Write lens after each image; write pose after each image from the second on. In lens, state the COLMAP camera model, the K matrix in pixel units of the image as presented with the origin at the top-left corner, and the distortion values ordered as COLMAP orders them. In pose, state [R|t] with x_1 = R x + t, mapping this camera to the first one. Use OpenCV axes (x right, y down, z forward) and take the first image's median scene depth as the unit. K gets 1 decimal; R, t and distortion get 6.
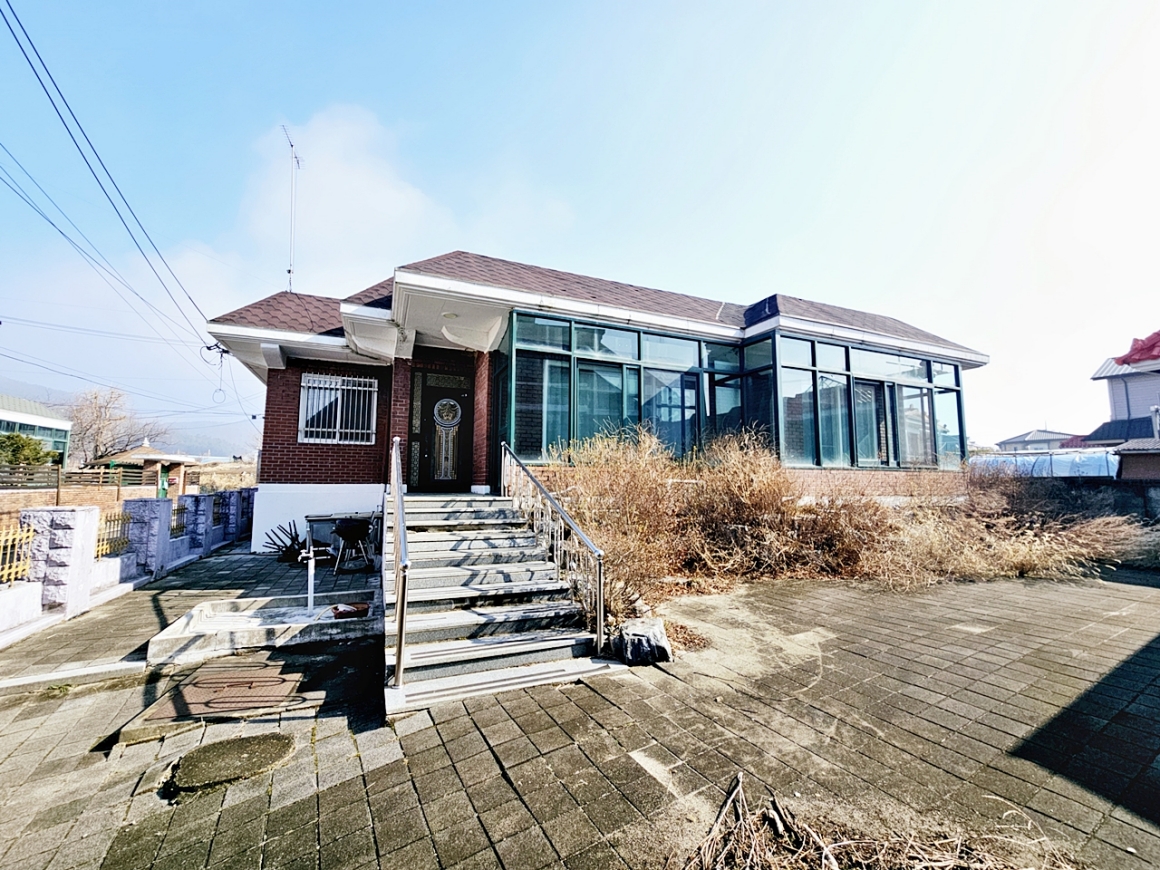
lens RADIAL K [[474.1, 0, 580.5], [0, 474.1, 434.2], [0, 0, 1]] dist [-0.001552, 0.001147]
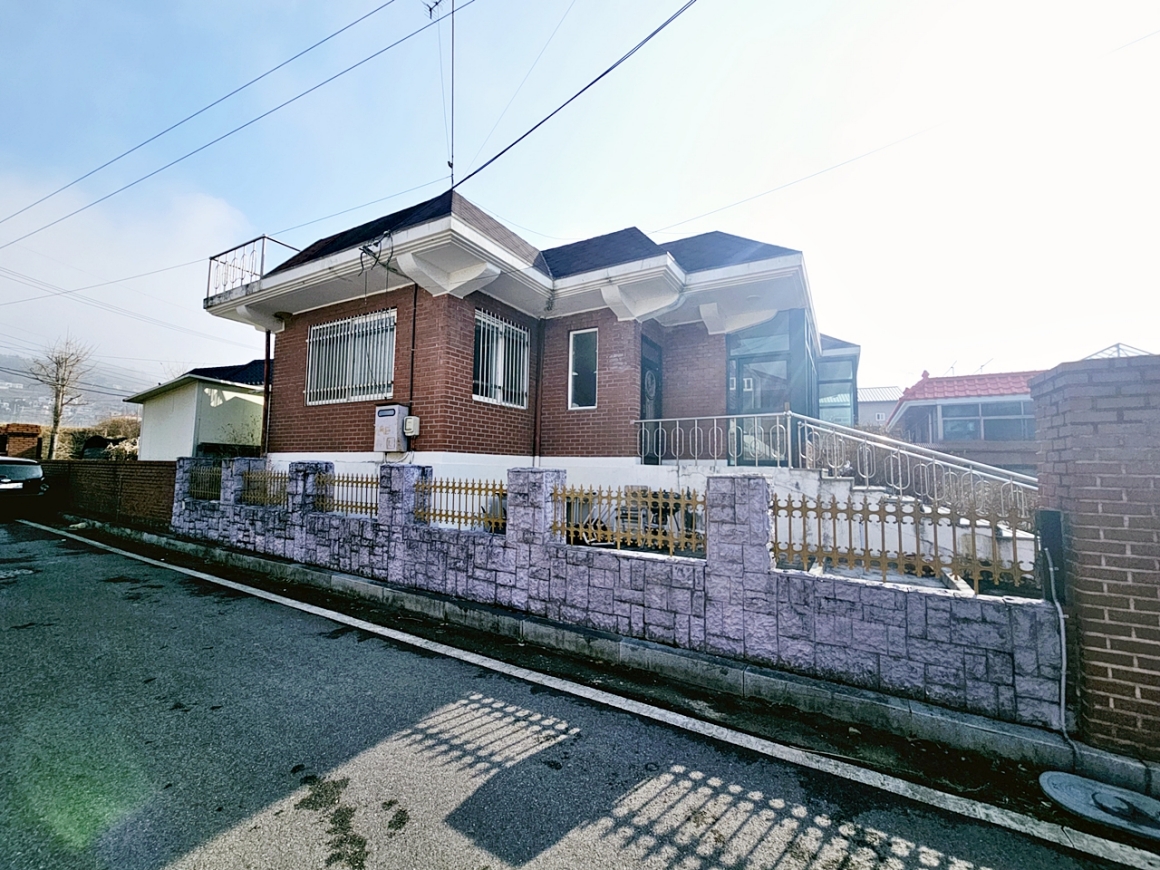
lens RADIAL K [[474.1, 0, 579.7], [0, 474.1, 433.2], [0, 0, 1]] dist [-0.001552, 0.001147]
pose [[0.793753, 0.054136, 0.605827, -1.363804], [-0.074497, 0.997185, 0.008499, 0.077913], [-0.603661, -0.051879, 0.795551, 0.426799]]
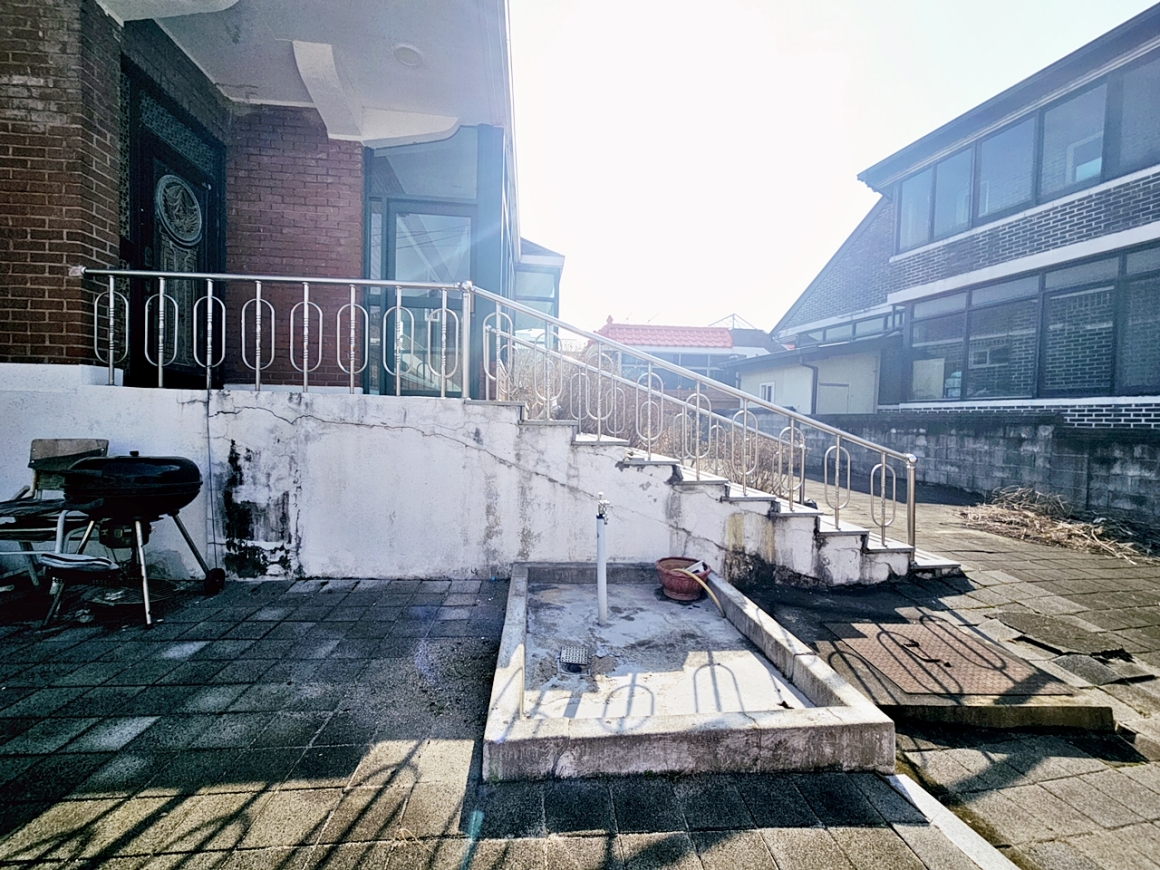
lens RADIAL K [[474.1, 0, 578.2], [0, 474.1, 433.8], [0, 0, 1]] dist [-0.001552, 0.001147]
pose [[0.297588, -0.022773, 0.954423, -0.819665], [-0.119868, 0.990913, 0.061019, 0.118656], [-0.947139, -0.132564, 0.292154, 0.700287]]
